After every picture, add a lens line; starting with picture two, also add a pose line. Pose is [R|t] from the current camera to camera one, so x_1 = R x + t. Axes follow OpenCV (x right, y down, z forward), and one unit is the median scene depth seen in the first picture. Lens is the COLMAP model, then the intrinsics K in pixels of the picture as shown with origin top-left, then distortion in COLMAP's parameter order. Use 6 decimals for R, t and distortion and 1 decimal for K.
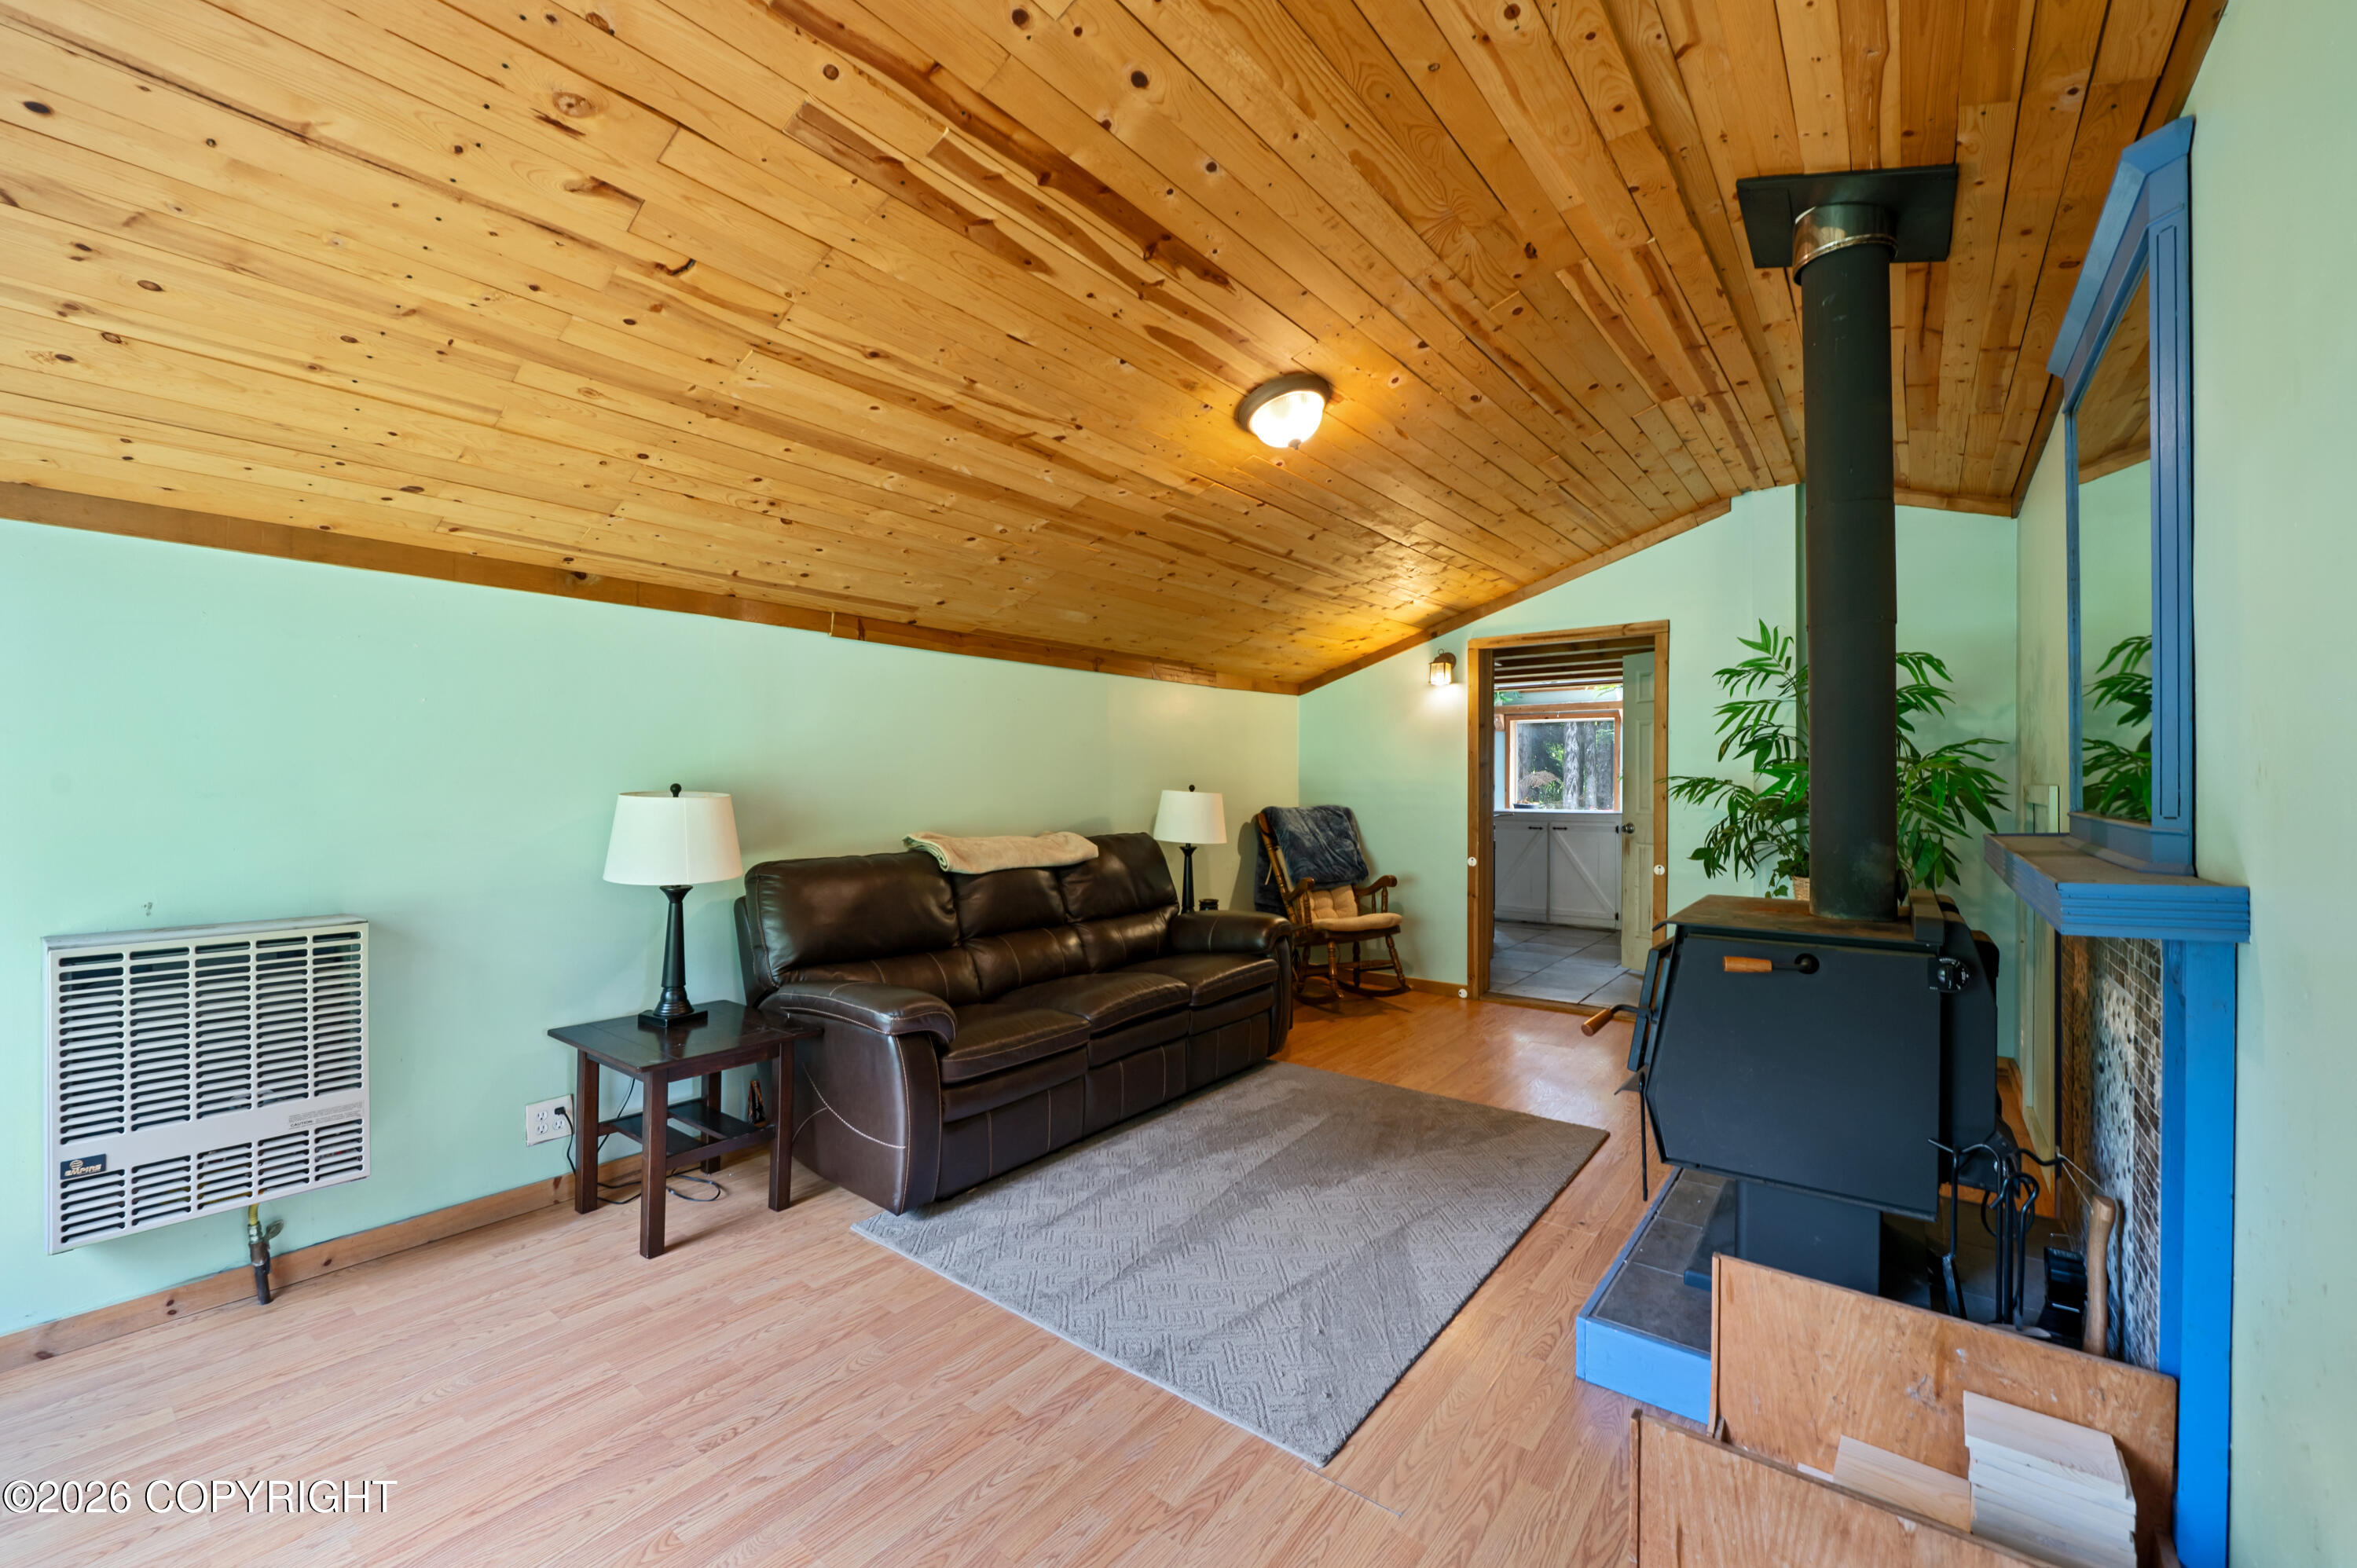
lens RADIAL K [[945.0, 0, 1184.4], [0, 945.0, 787.7], [0, 0, 1]] dist [-0.007909, -0.000178]
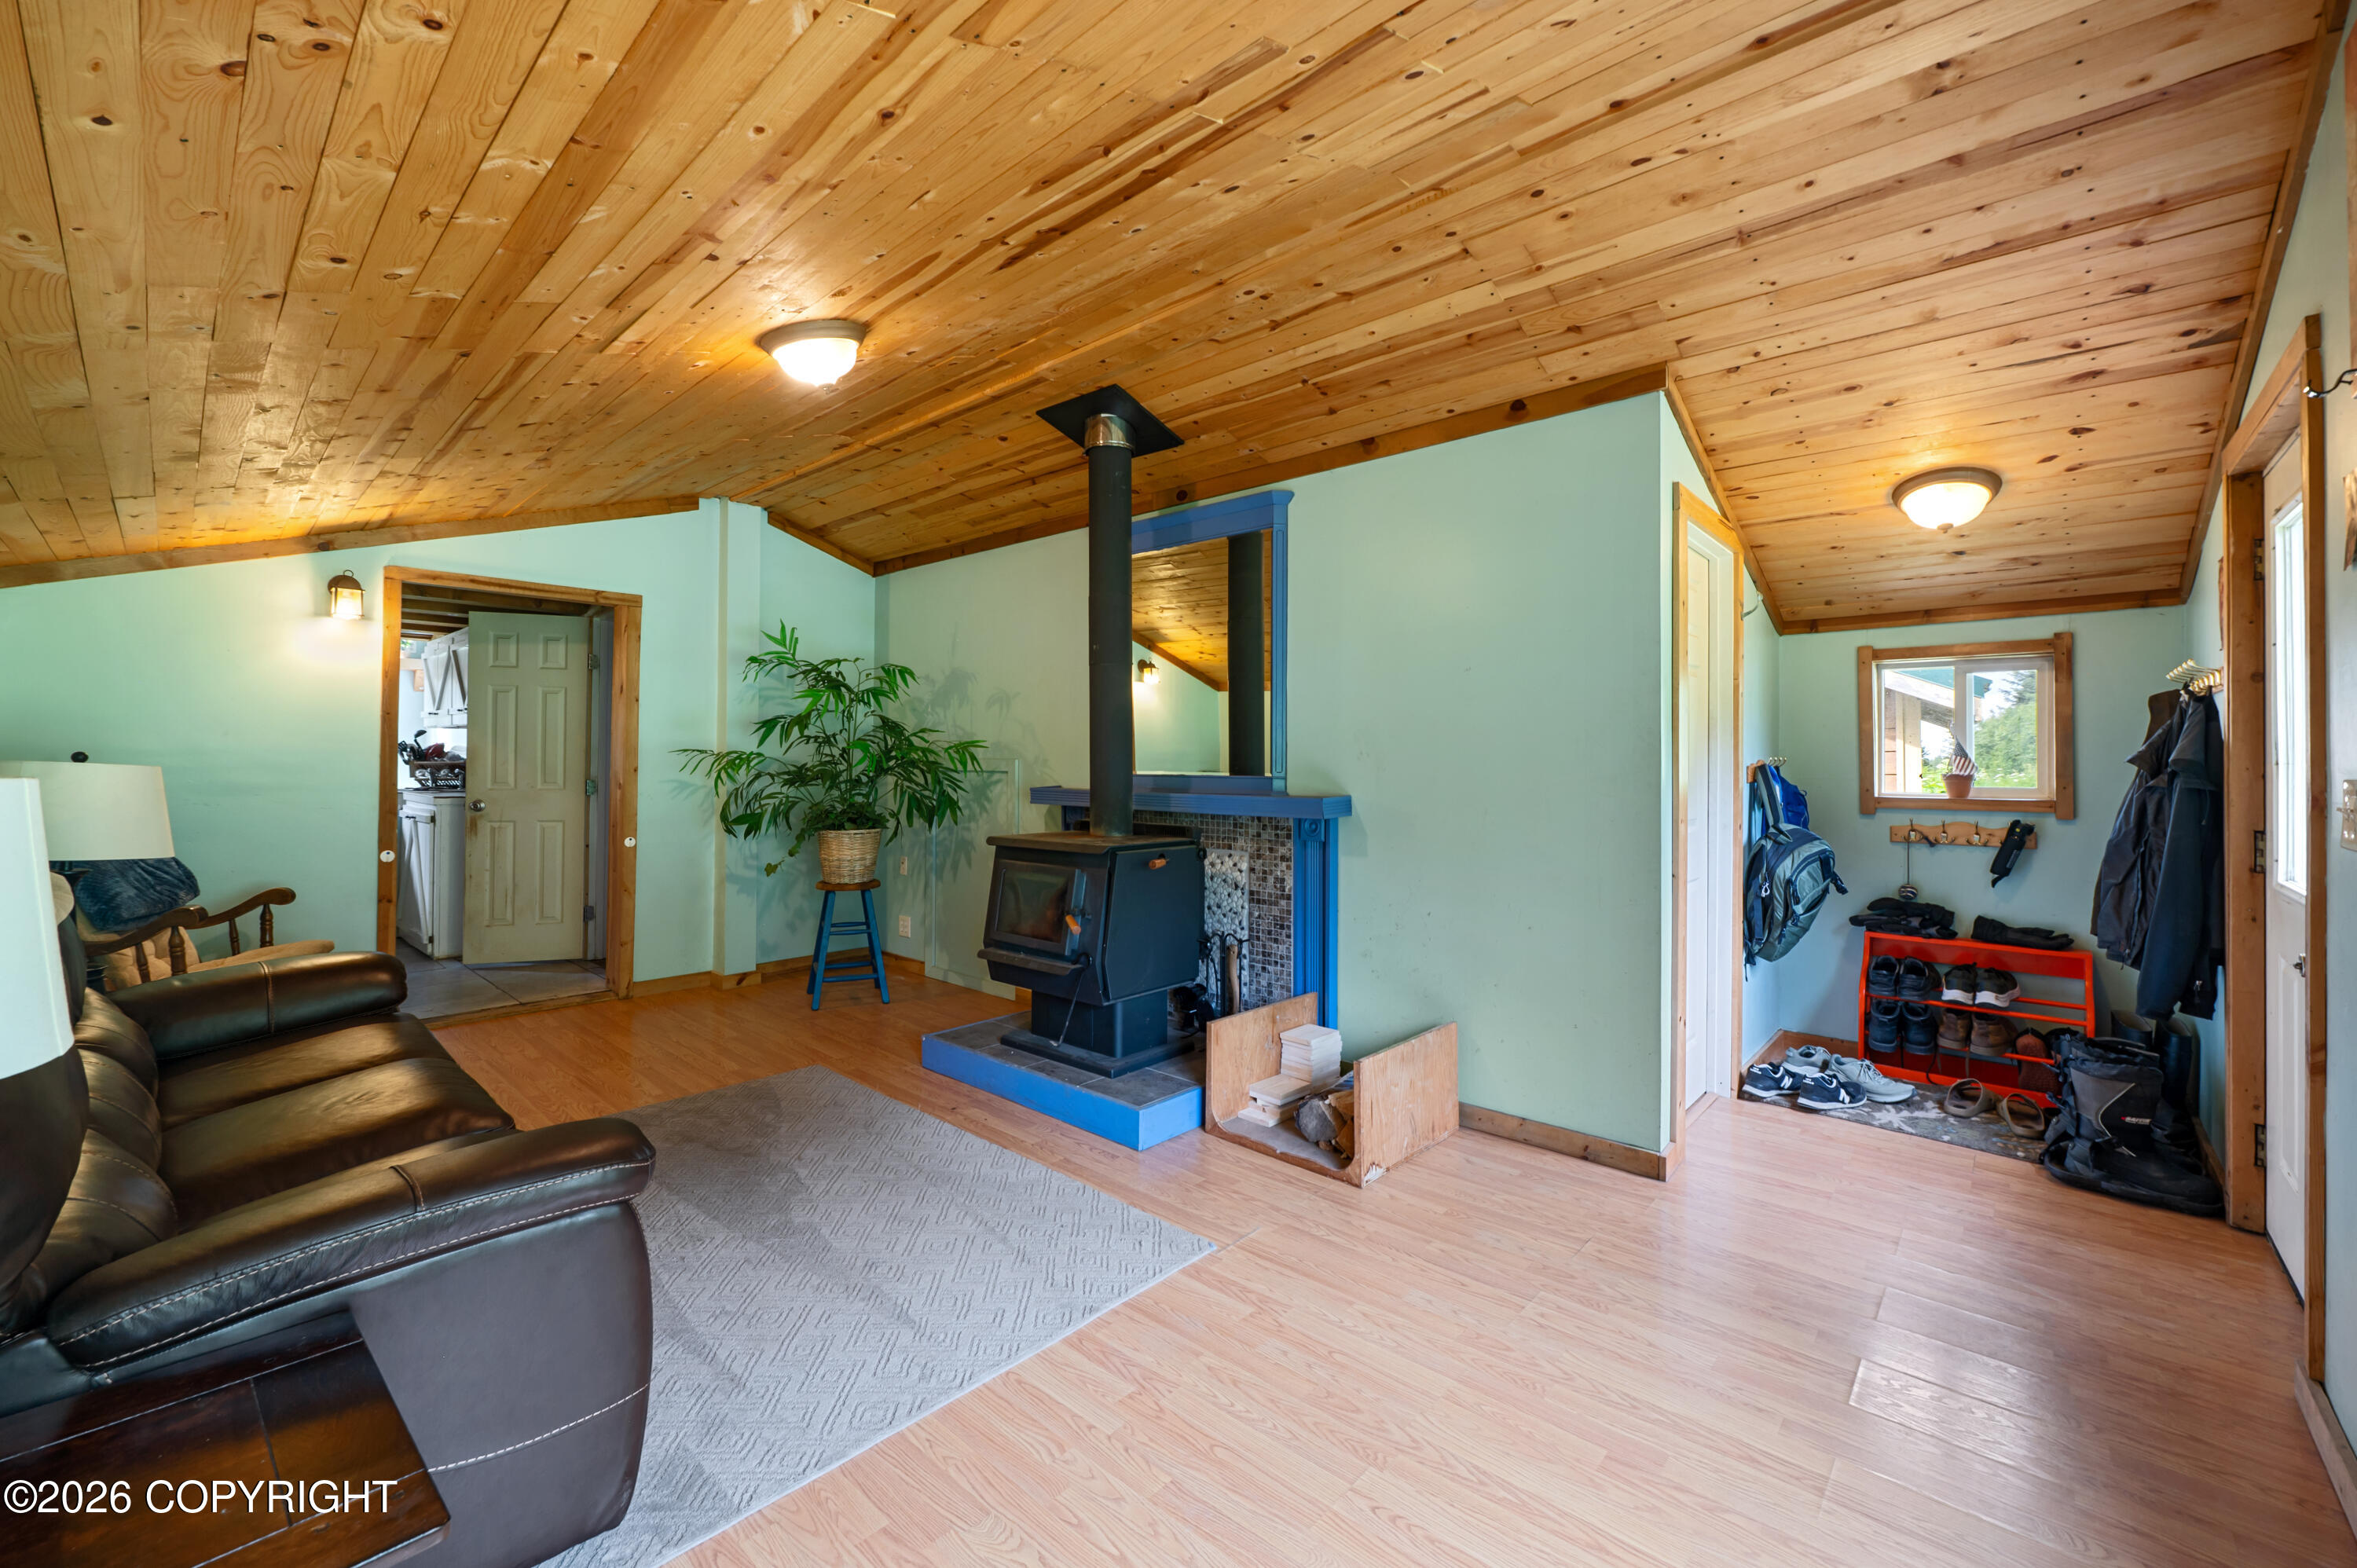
lens RADIAL K [[944.2, 0, 1171.3], [0, 944.2, 749.5], [0, 0, 1]] dist [-0.003075, -0.000228]
pose [[0.086744, 0.014856, 0.996120, -0.769464], [-0.000443, 0.999889, -0.014874, 0.005747], [-0.996231, 0.000849, 0.086741, 0.579372]]
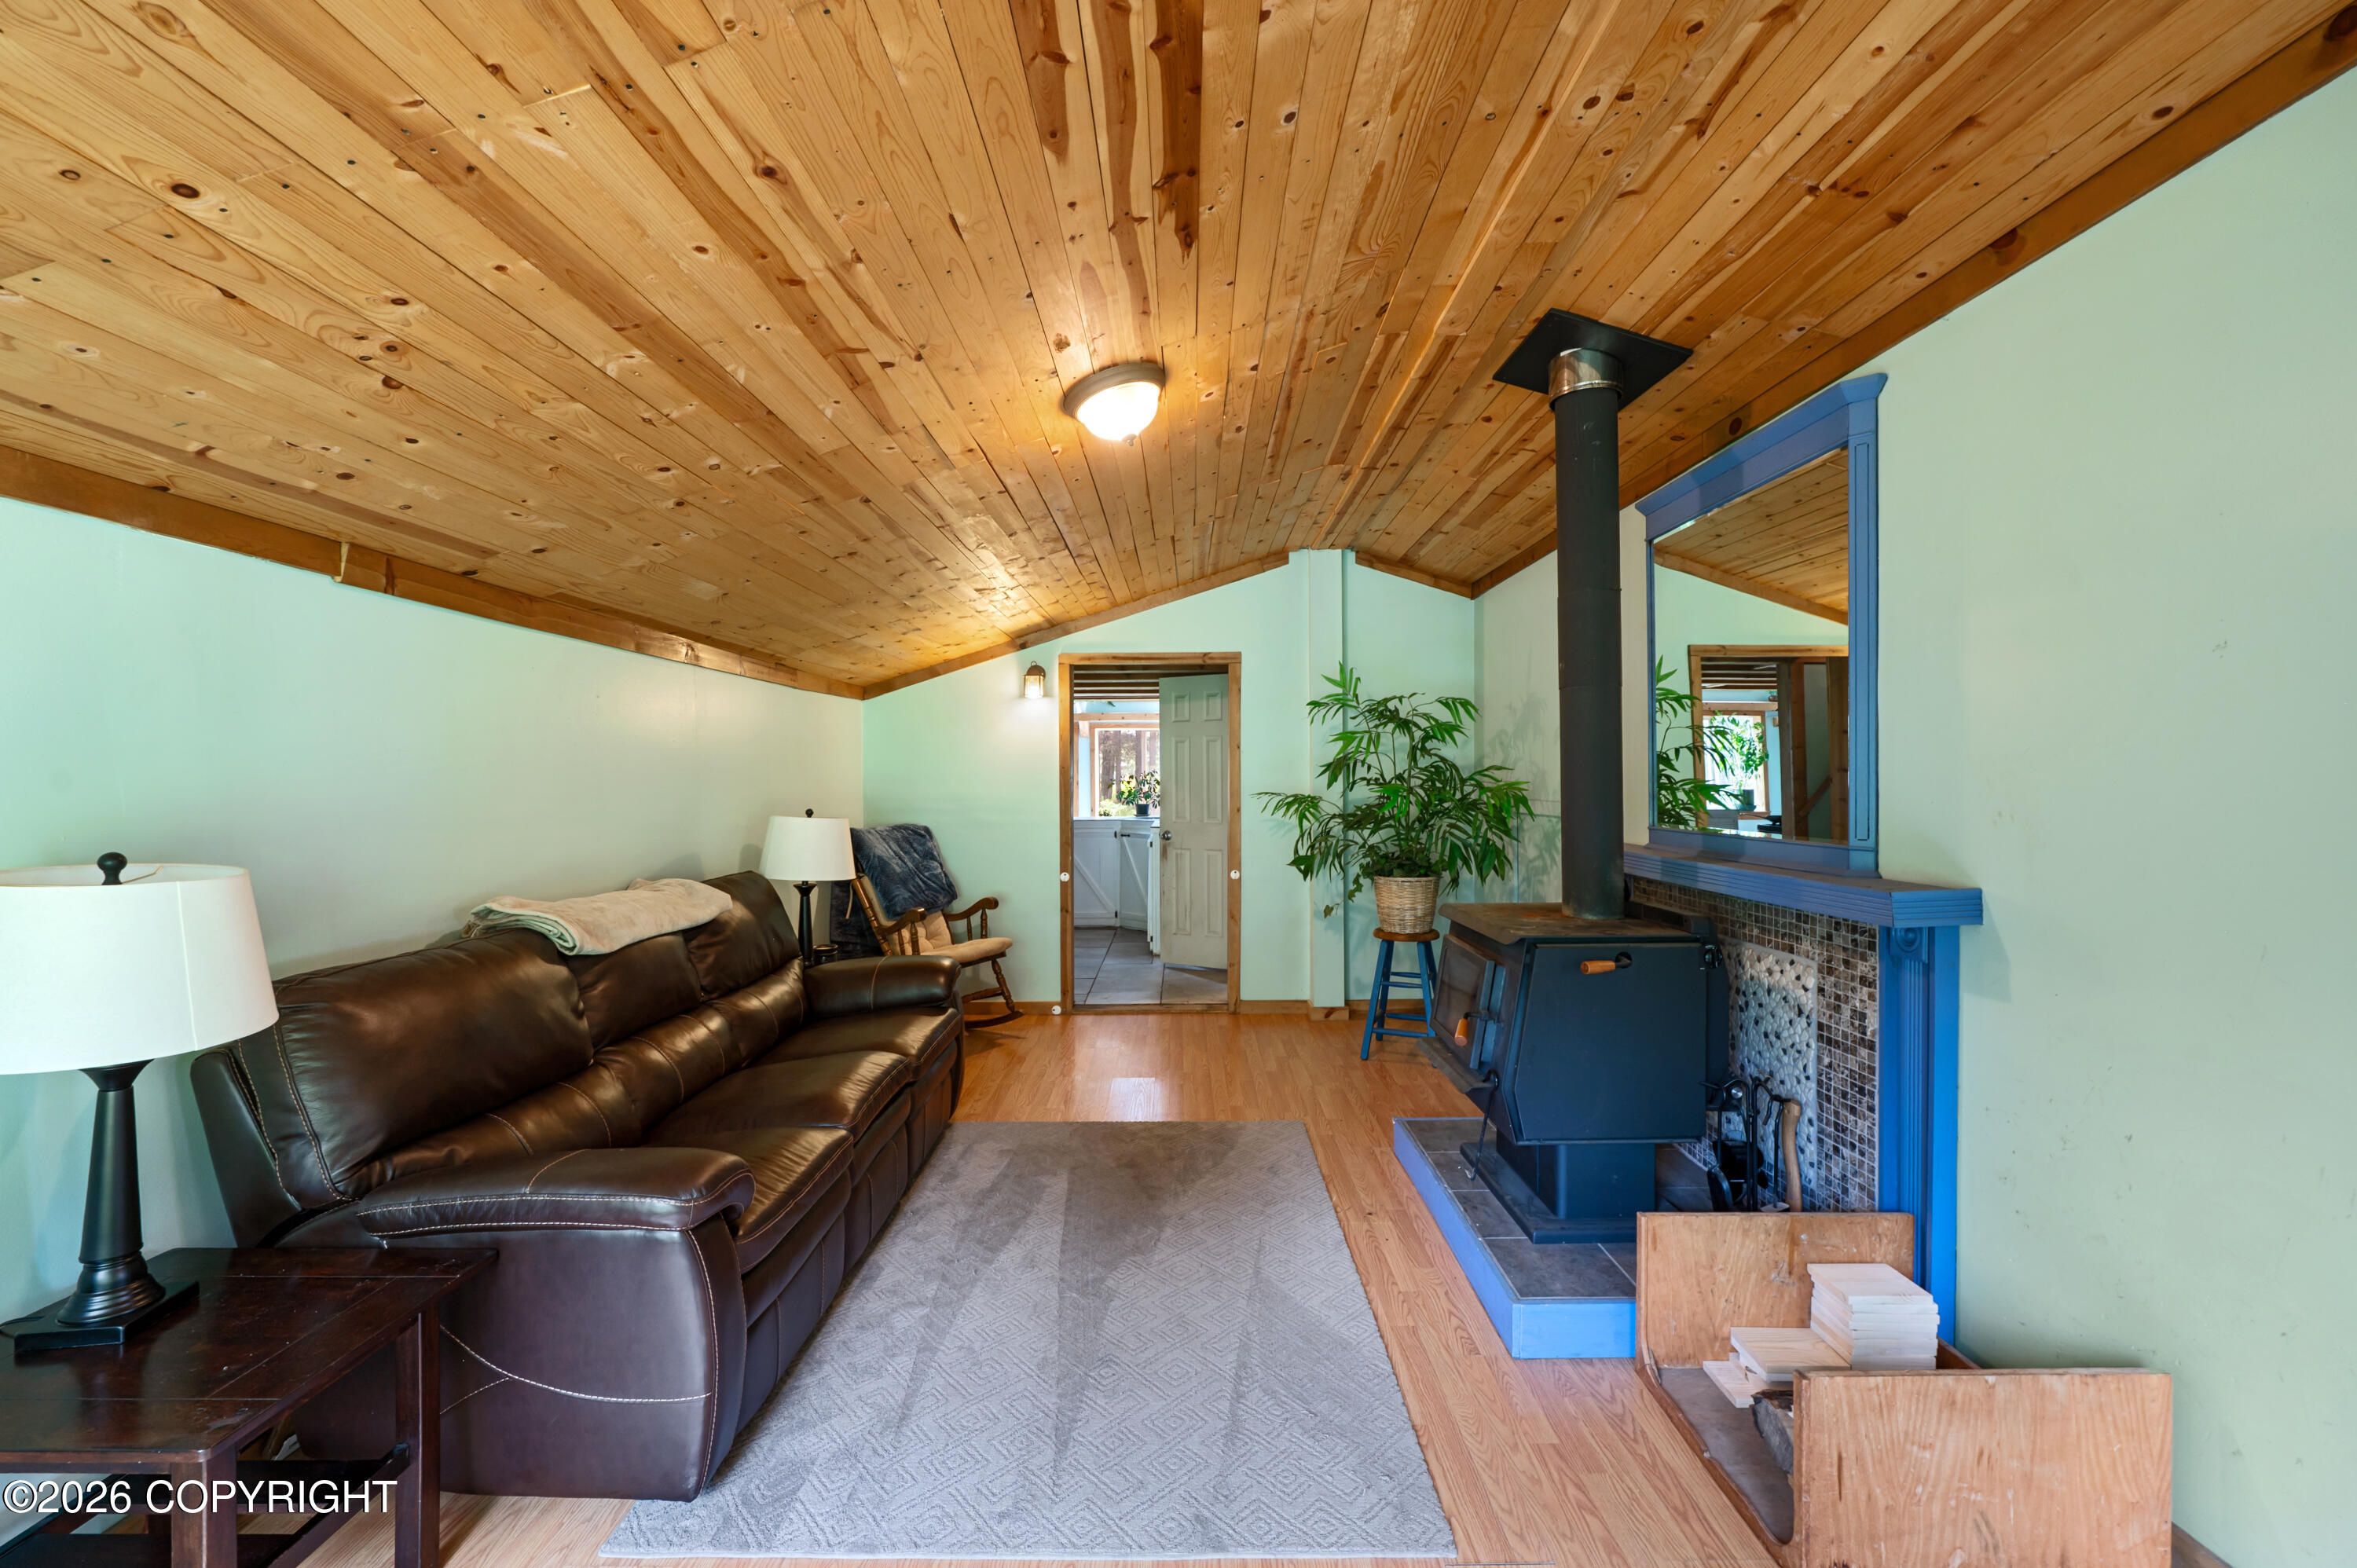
lens RADIAL K [[943.1, 0, 1184.7], [0, 943.1, 792.4], [0, 0, 1]] dist [-0.006606, -0.000850]
pose [[0.790634, -0.012483, 0.612162, -0.392059], [0.009069, 0.999921, 0.008677, -0.035581], [-0.612222, -0.001308, 0.790685, 0.258490]]
